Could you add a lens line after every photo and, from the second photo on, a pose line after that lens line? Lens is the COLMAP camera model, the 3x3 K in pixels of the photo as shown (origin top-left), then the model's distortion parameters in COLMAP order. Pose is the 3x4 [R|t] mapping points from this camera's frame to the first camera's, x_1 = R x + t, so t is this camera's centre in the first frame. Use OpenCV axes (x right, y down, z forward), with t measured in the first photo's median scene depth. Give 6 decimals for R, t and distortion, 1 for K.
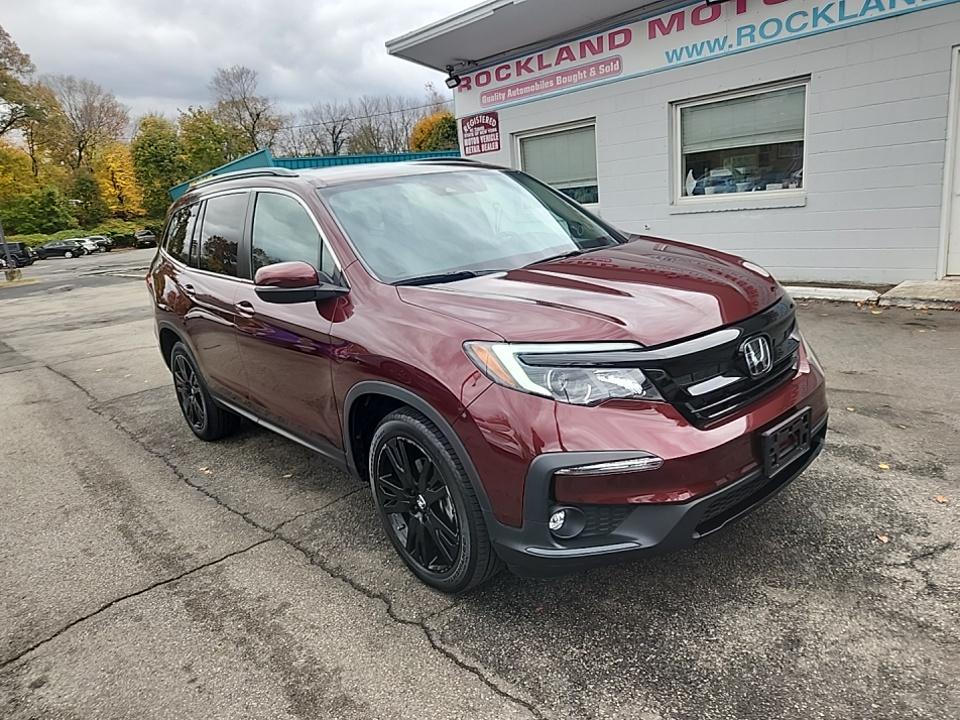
lens RADIAL K [[662.1, 0, 480.0], [0, 662.1, 360.0], [0, 0, 1]] dist [0.004119, -0.001072]
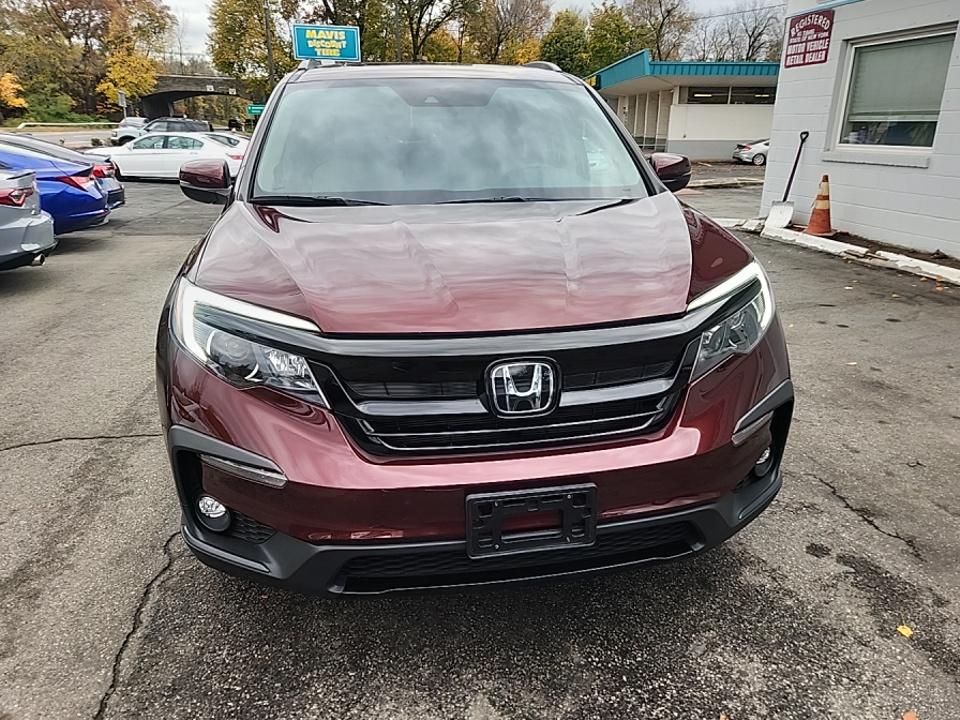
lens RADIAL K [[670.3, 0, 484.5], [0, 670.3, 370.9], [0, 0, 1]] dist [0.105853, -0.107739]
pose [[0.847567, 0.267976, -0.458059, 0.151889], [-0.207605, 0.961784, 0.178528, -0.030058], [0.488395, -0.056219, 0.870810, 0.083699]]
